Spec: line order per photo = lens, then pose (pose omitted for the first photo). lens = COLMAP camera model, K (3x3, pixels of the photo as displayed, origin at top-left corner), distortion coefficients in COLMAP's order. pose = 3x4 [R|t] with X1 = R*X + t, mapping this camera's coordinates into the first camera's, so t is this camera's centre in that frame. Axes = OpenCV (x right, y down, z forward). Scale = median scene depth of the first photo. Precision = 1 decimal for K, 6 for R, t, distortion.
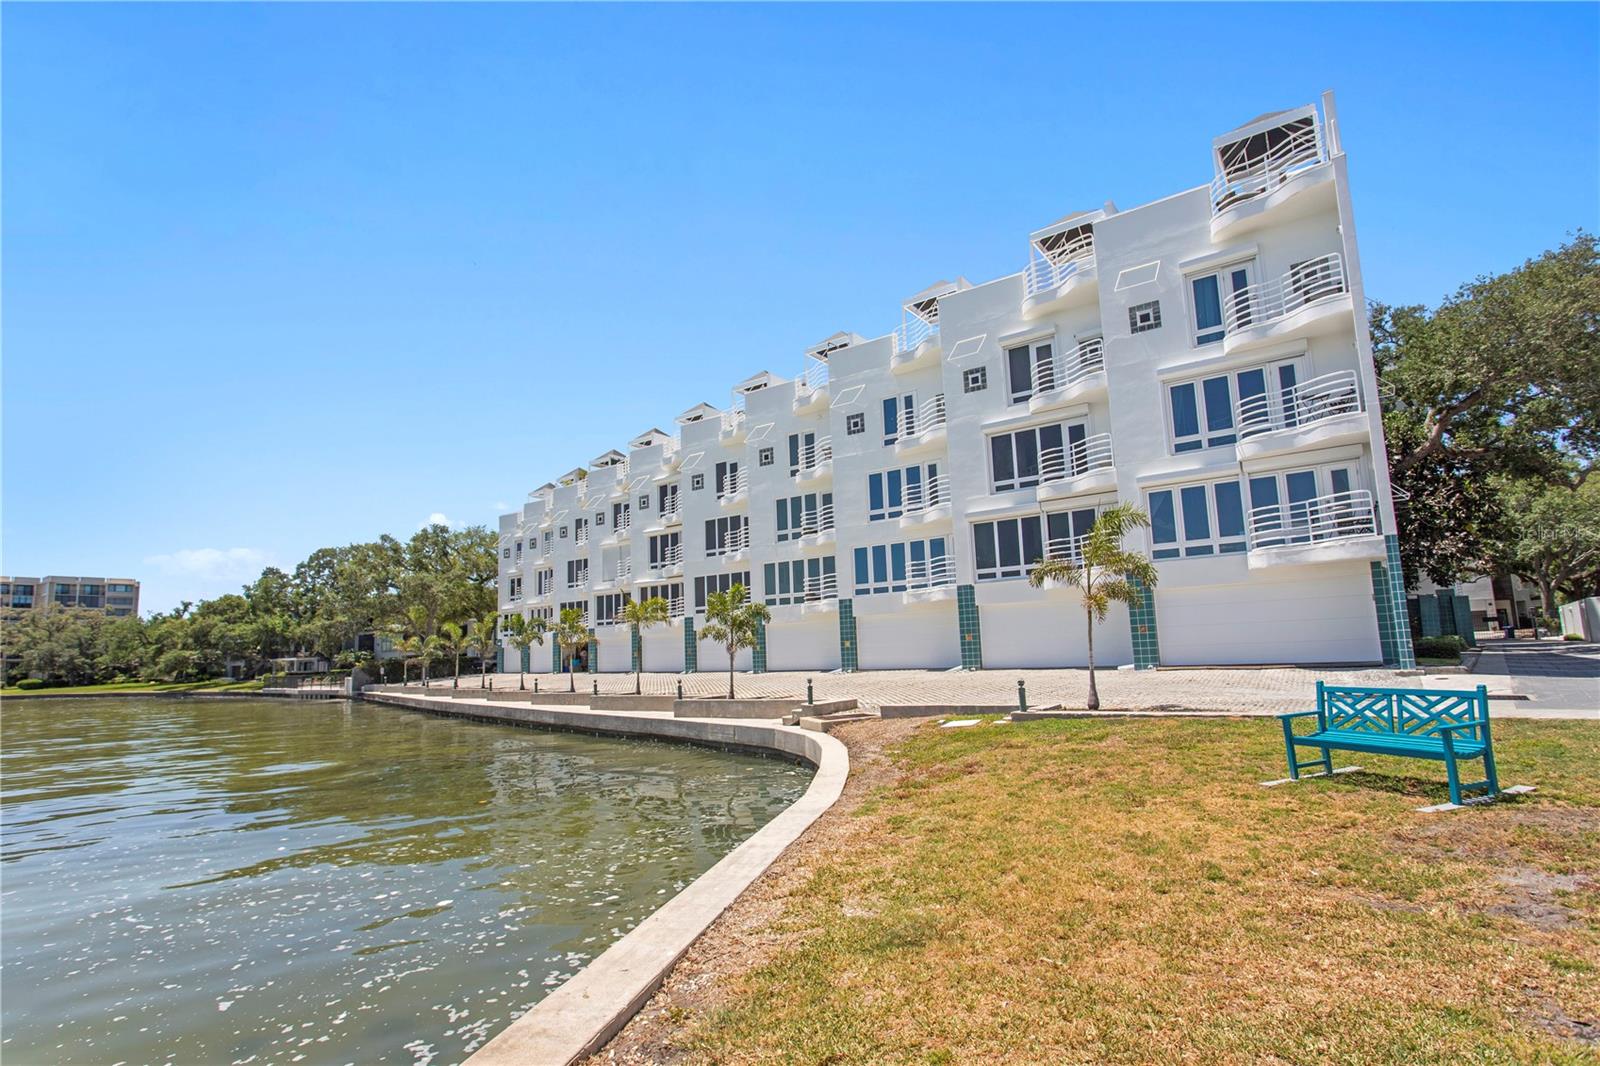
lens RADIAL K [[804.4, 0, 807.0], [0, 804.4, 557.4], [0, 0, 1]] dist [-0.007206, 0.004557]
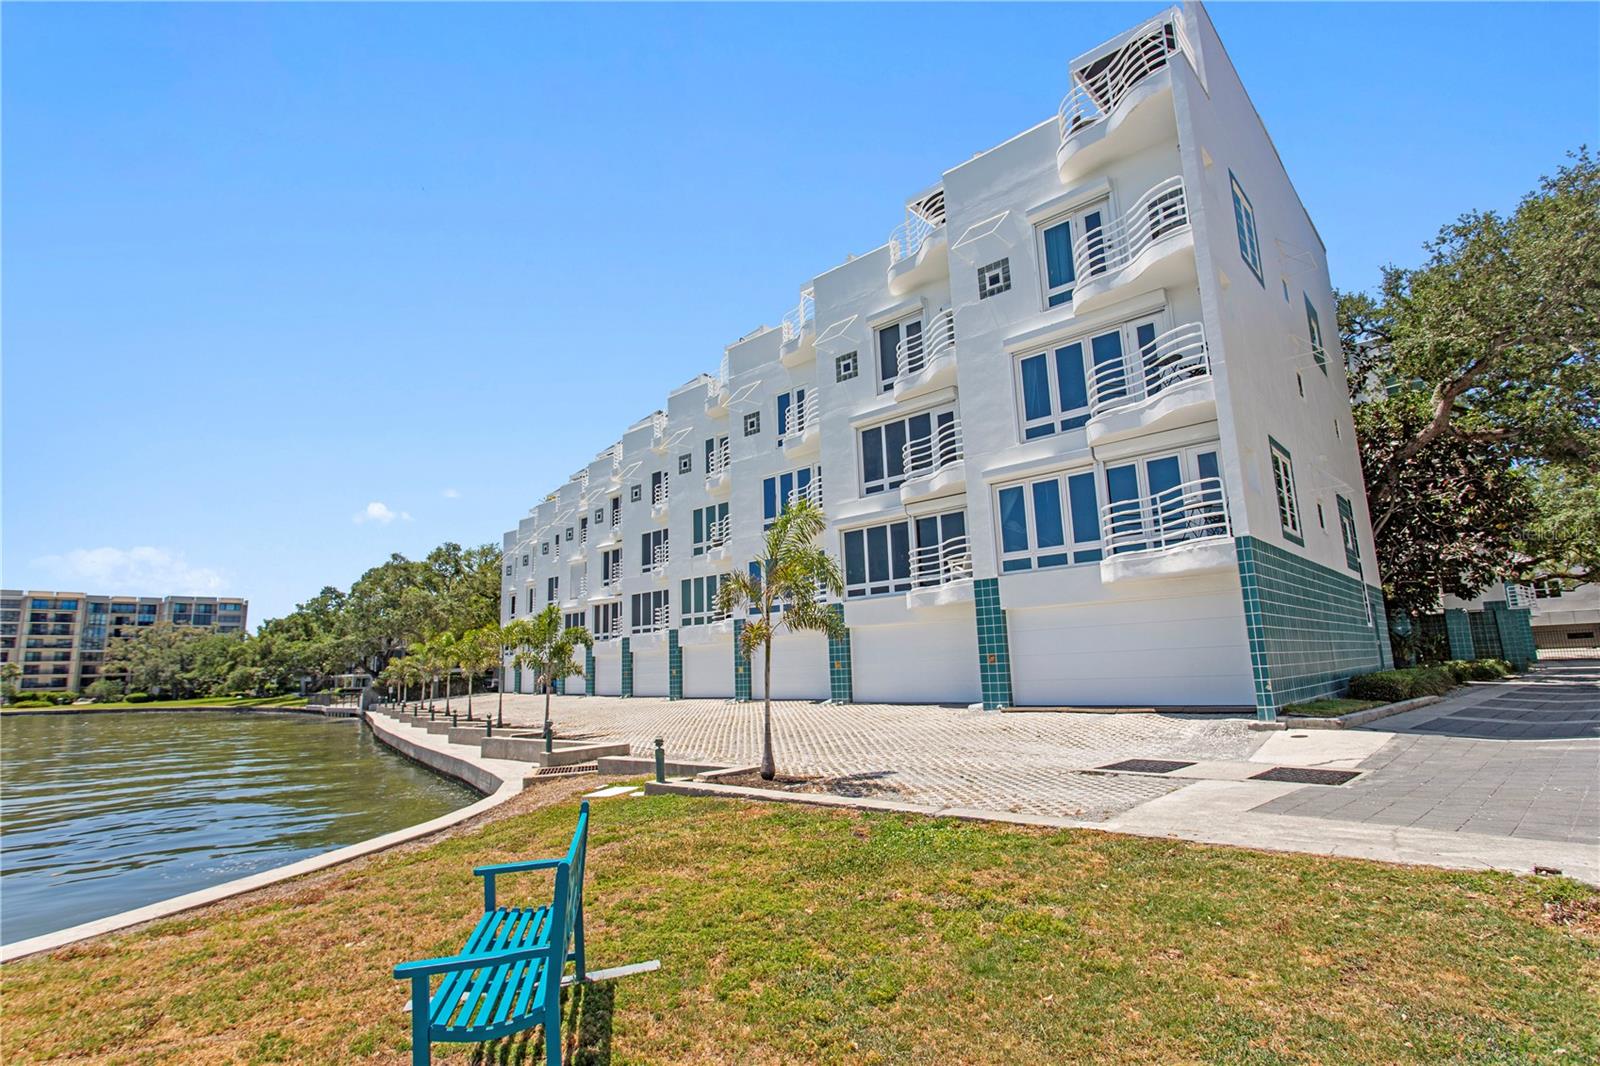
lens RADIAL K [[804.4, 0, 817.2], [0, 804.4, 529.1], [0, 0, 1]] dist [-0.007206, 0.004557]
pose [[0.994257, -0.017313, -0.105606, 0.320933], [0.011879, 0.998583, -0.051870, -0.000698], [0.106355, 0.050318, 0.993054, 0.170795]]
